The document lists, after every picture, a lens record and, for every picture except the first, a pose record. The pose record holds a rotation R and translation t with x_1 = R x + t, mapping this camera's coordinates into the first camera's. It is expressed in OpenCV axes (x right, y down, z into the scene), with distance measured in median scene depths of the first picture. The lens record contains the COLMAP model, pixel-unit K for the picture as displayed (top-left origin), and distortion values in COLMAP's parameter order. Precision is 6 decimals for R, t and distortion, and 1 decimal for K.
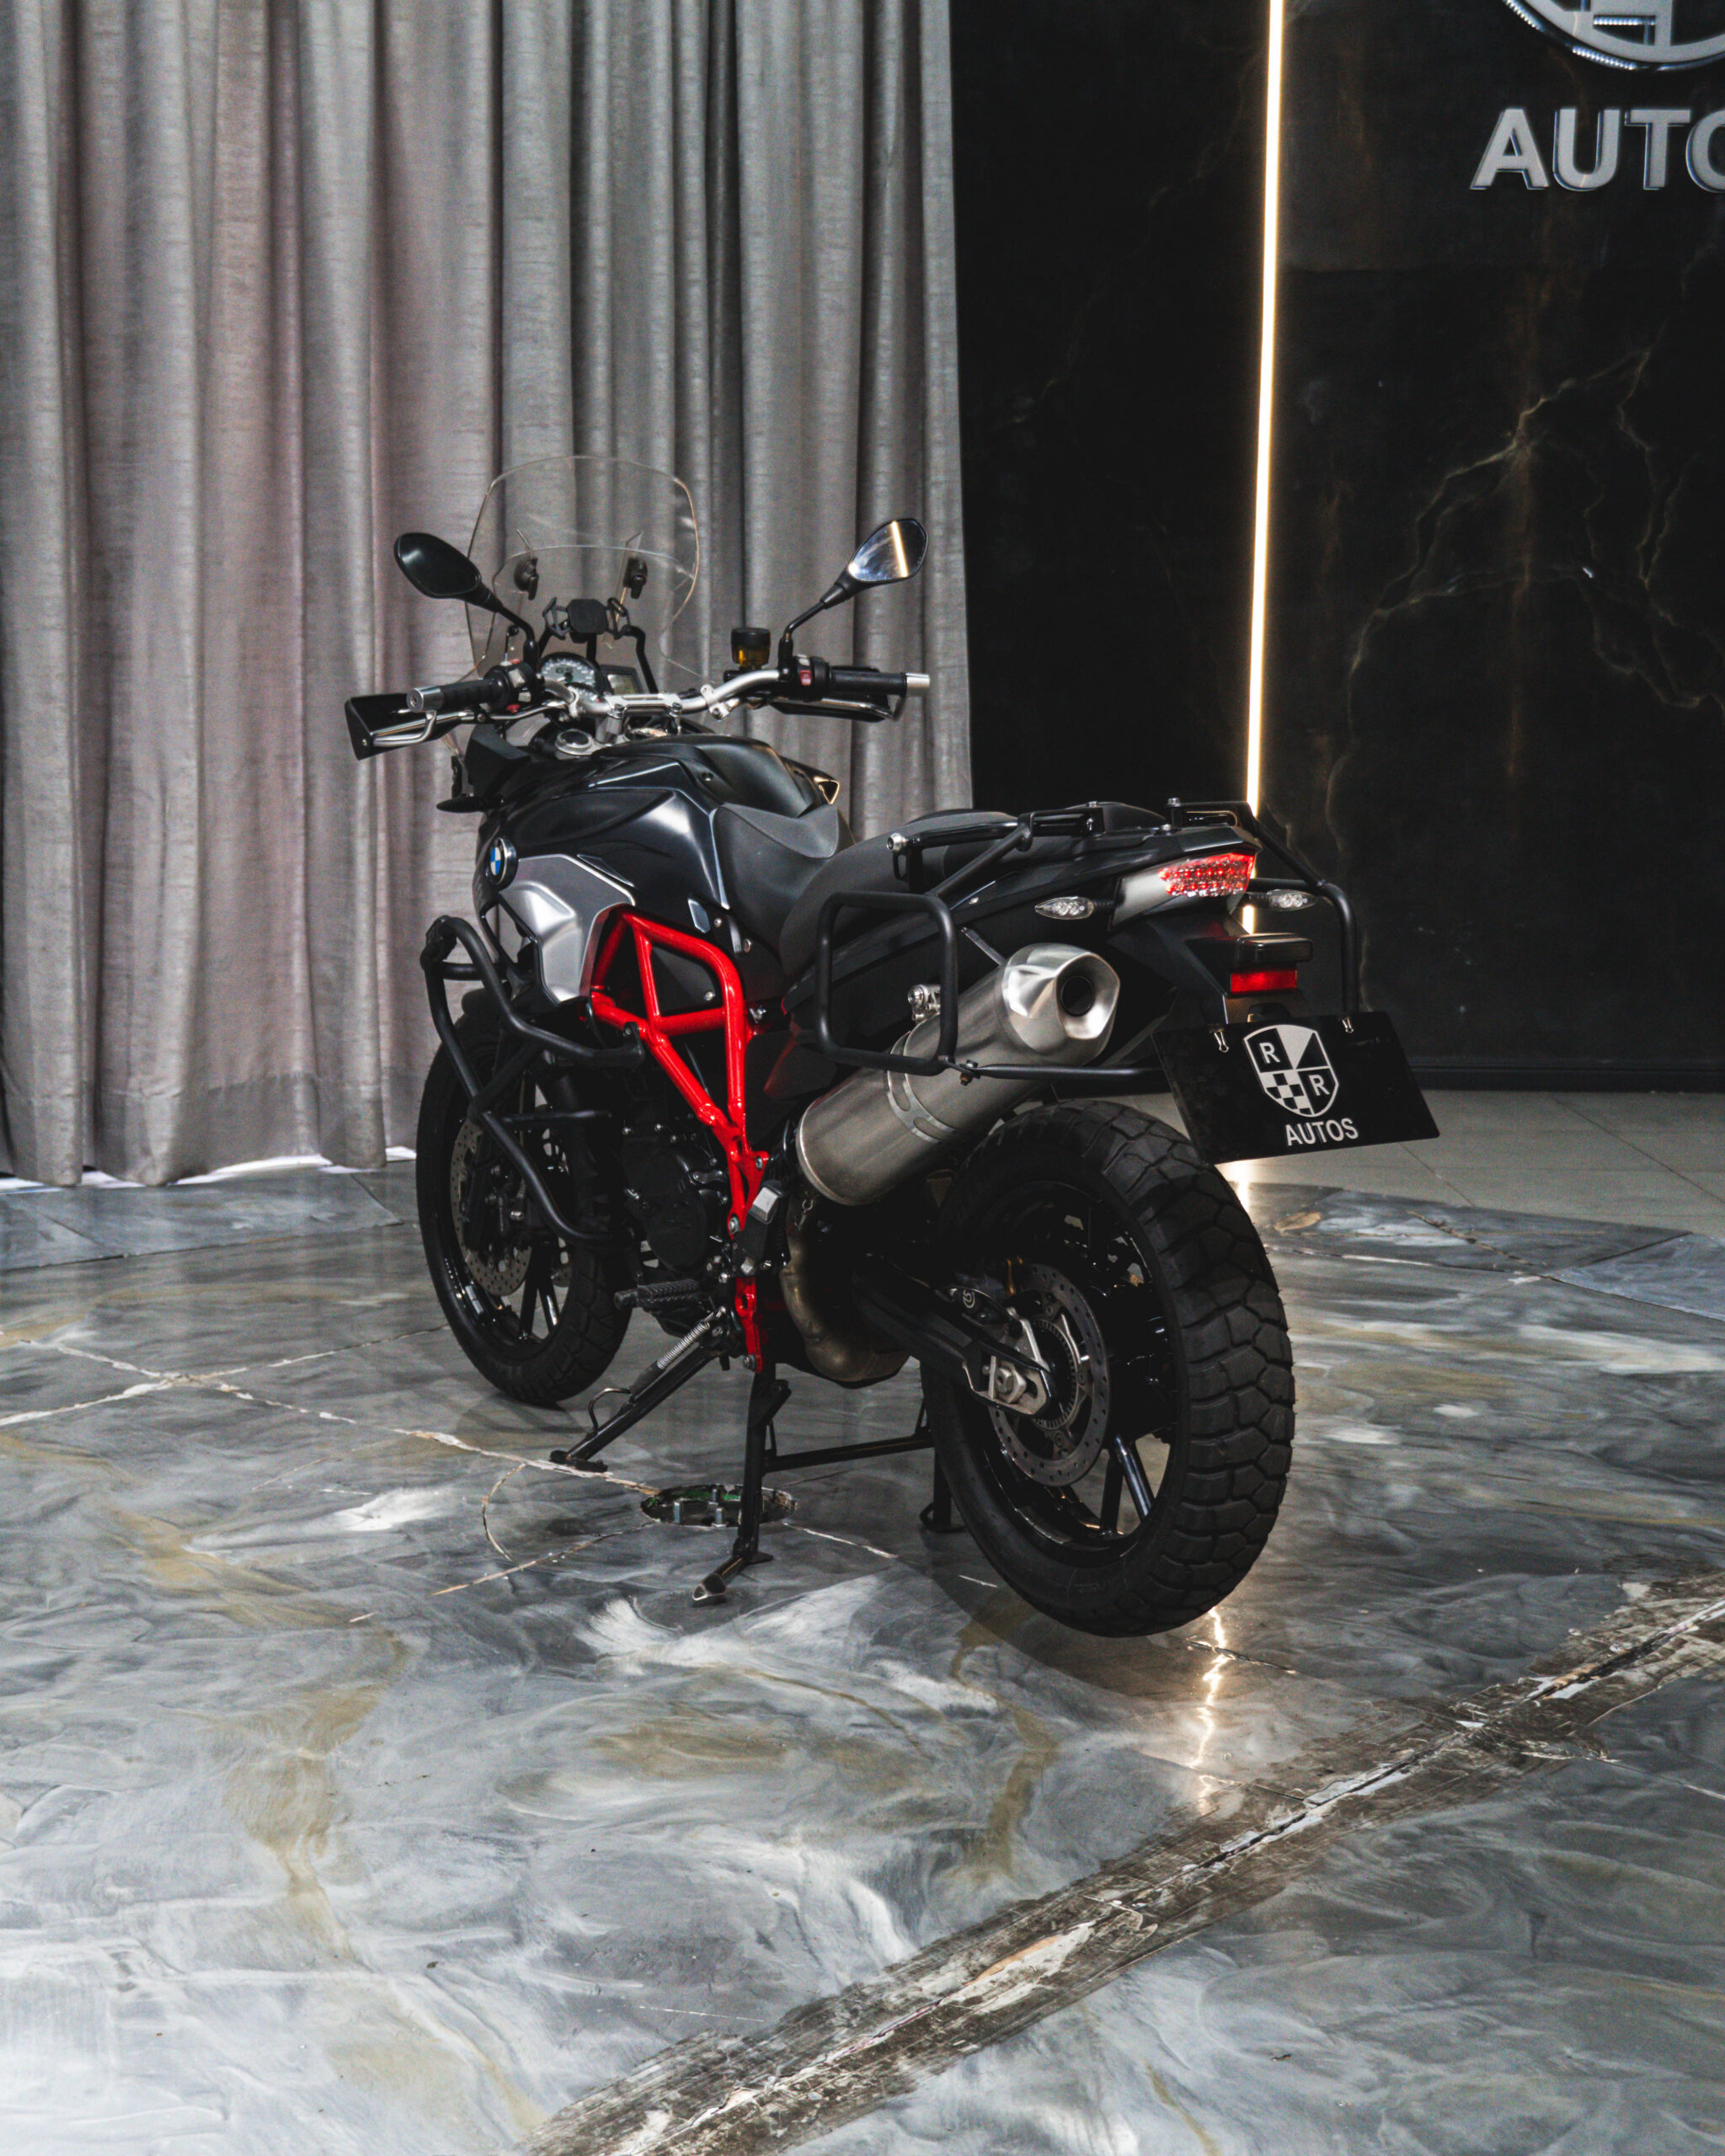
lens RADIAL K [[2904.8, 0, 866.9], [0, 2904.8, 1075.9], [0, 0, 1]] dist [-0.001114, 0.000000]
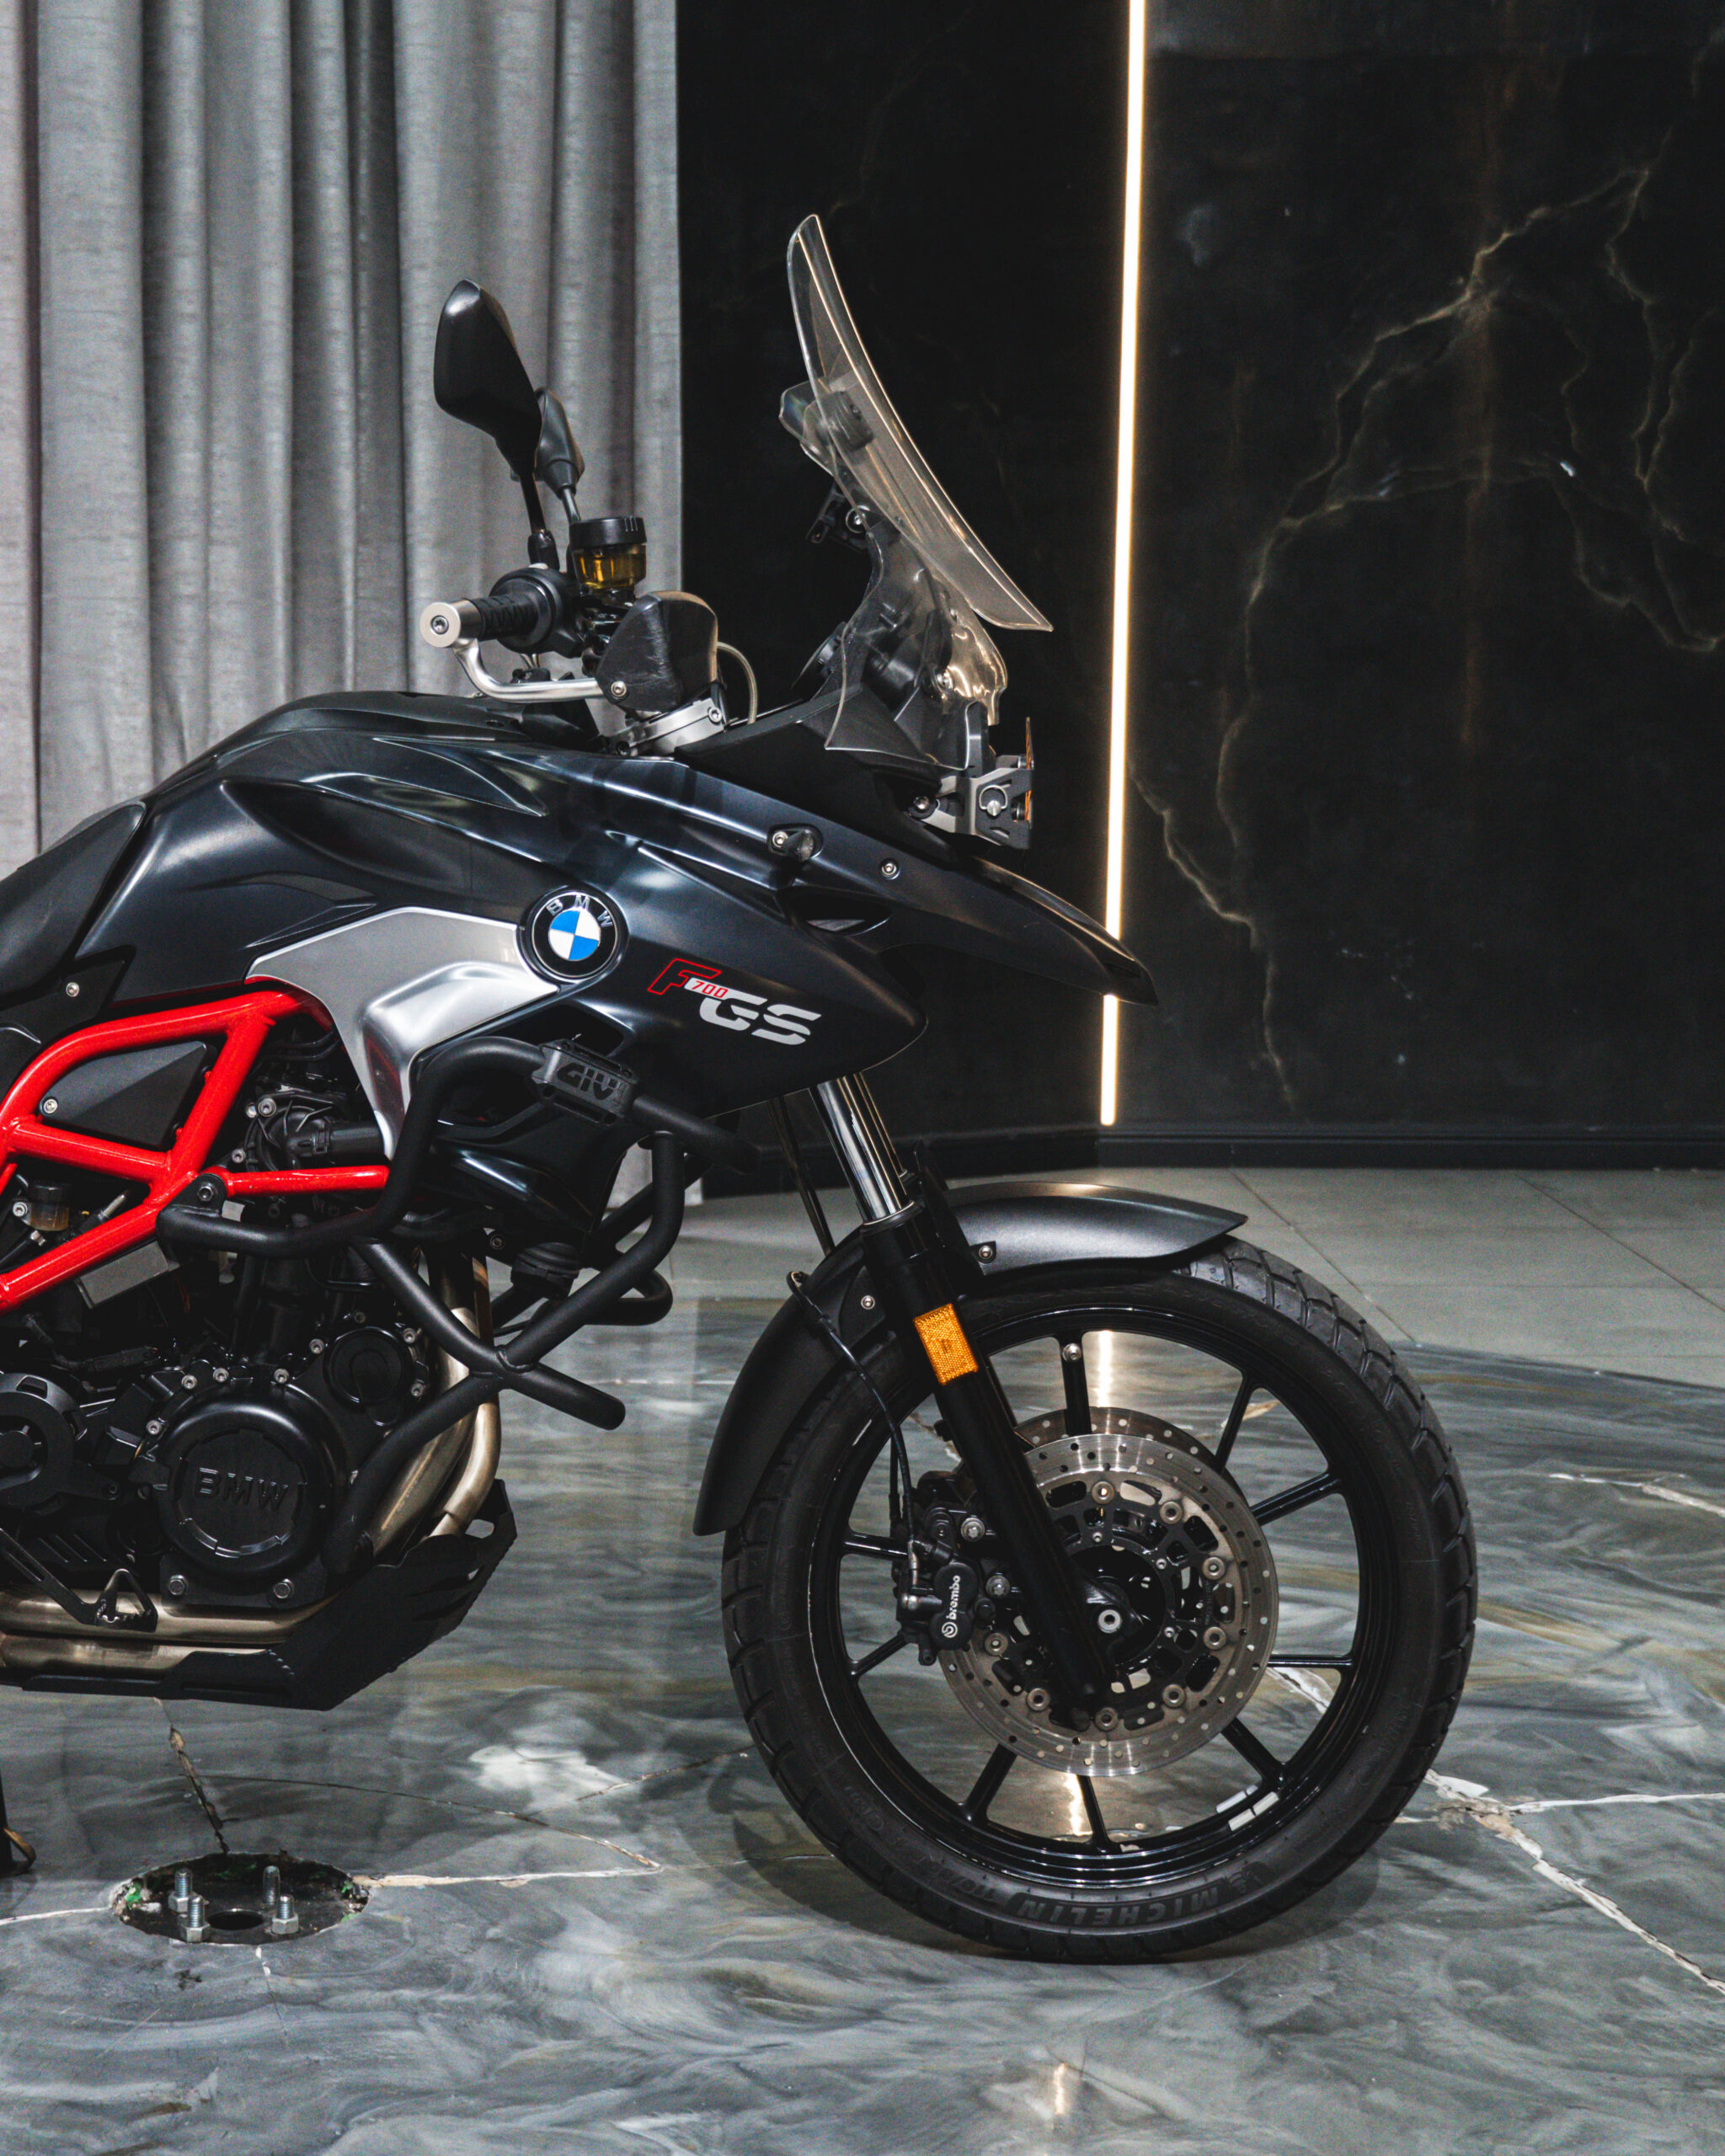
lens RADIAL K [[3585.9, 0, 876.6], [0, 3585.9, 1076.8], [0, 0, 1]] dist [0.041206, 0.000000]
pose [[0.998795, -0.003833, 0.048917, 0.029606], [0.004203, 0.999963, -0.007465, -0.013551], [-0.048887, 0.007661, 0.998775, 0.103879]]
